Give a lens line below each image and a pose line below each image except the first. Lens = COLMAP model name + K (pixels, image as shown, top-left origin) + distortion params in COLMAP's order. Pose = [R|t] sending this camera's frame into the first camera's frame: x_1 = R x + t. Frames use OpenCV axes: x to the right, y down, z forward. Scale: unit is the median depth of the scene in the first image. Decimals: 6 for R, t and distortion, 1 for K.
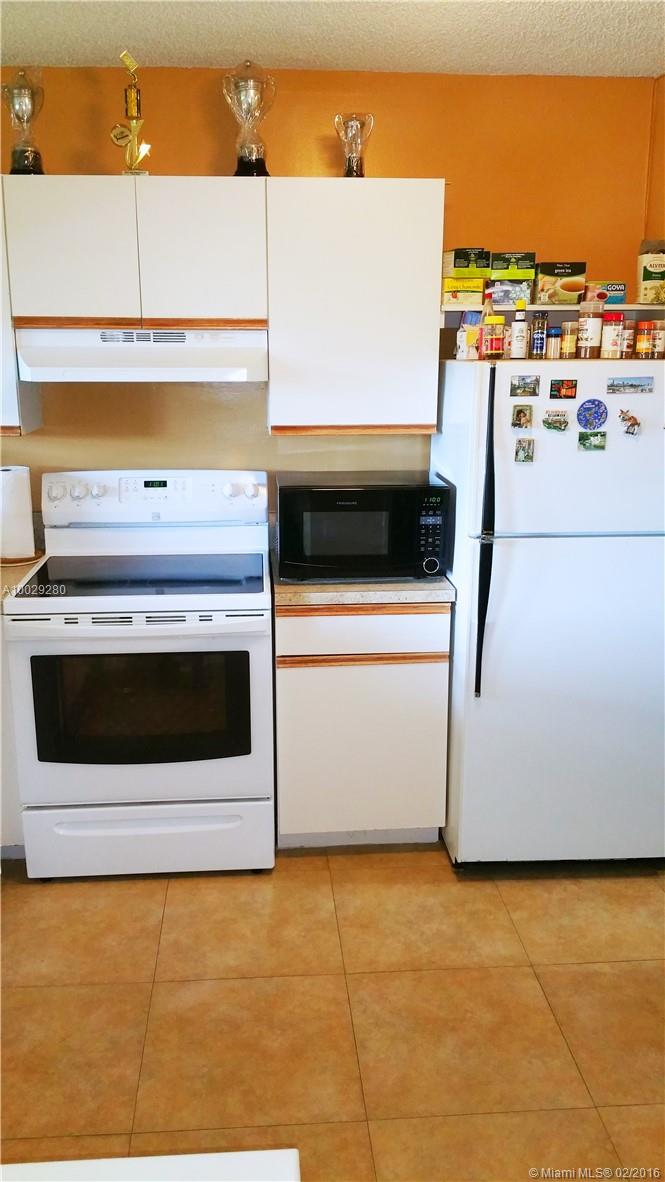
lens RADIAL K [[964.5, 0, 327.2], [0, 964.5, 597.5], [0, 0, 1]] dist [0.065863, -0.117693]
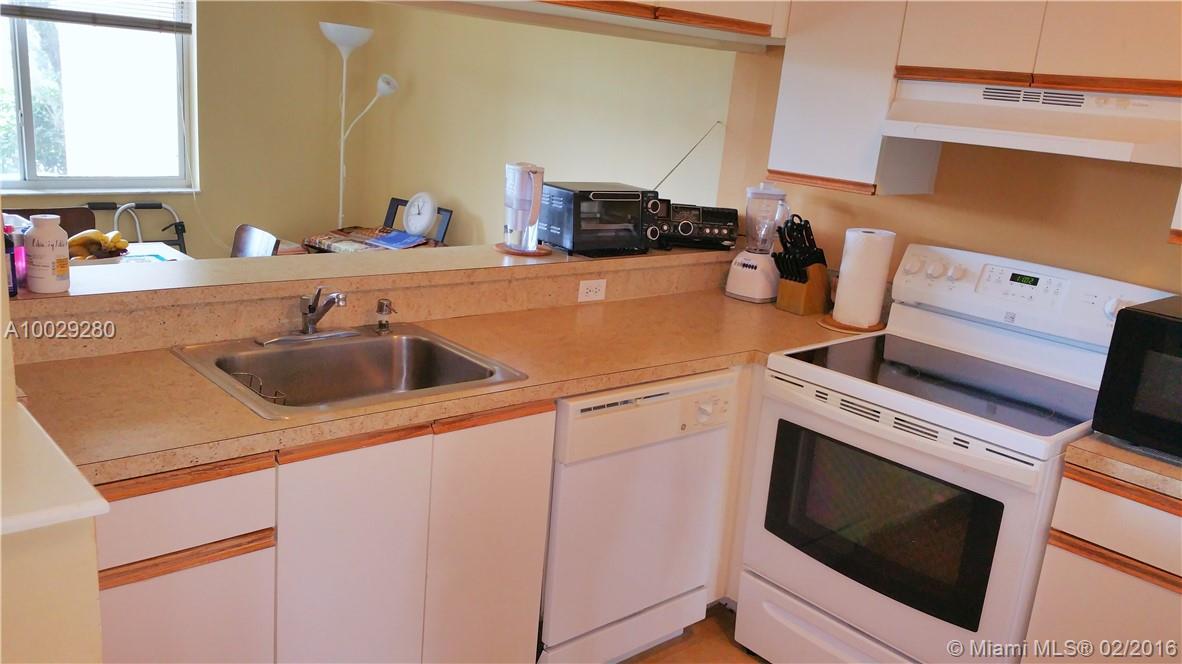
lens RADIAL K [[964.5, 0, 587.3], [0, 964.5, 332.9], [0, 0, 1]] dist [0.065863, -0.117693]
pose [[0.613247, 0.246542, -0.750430, 0.244729], [-0.288864, 0.954233, 0.077440, -0.035597], [0.735177, 0.169282, 0.656398, 0.226526]]
